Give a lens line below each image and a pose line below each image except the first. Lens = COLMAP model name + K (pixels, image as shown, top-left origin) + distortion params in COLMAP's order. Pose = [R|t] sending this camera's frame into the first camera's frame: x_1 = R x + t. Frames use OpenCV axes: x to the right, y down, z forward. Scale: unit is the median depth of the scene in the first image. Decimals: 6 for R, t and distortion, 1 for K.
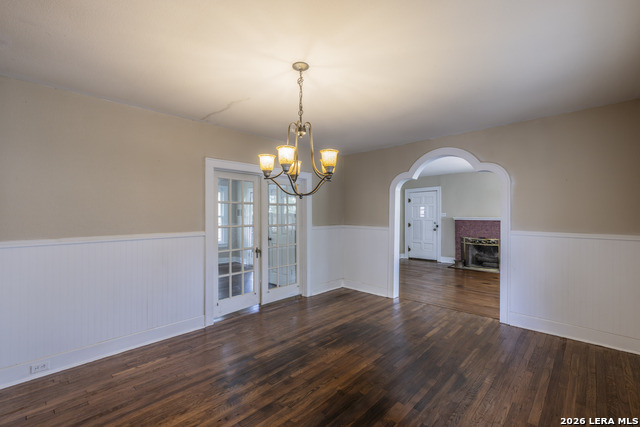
lens RADIAL K [[279.2, 0, 320.0], [0, 279.2, 213.5], [0, 0, 1]] dist [0.000255, -0.000052]
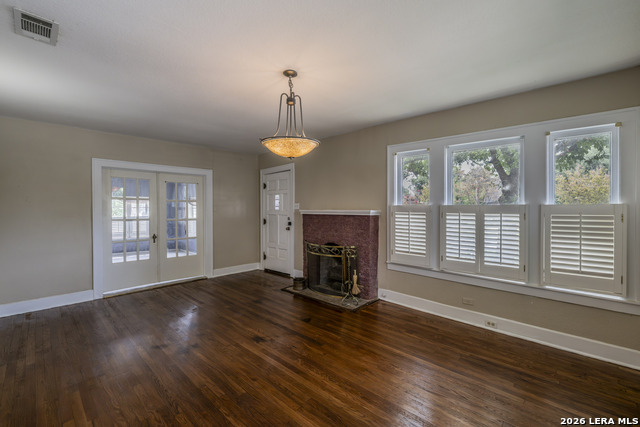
lens RADIAL K [[279.2, 0, 320.0], [0, 279.2, 213.5], [0, 0, 1]] dist [0.000255, -0.000052]
pose [[0.999904, 0.002371, 0.013637, 1.225415], [-0.002633, 0.999812, 0.019233, 0.021369], [-0.013589, -0.019267, 0.999722, 0.854049]]
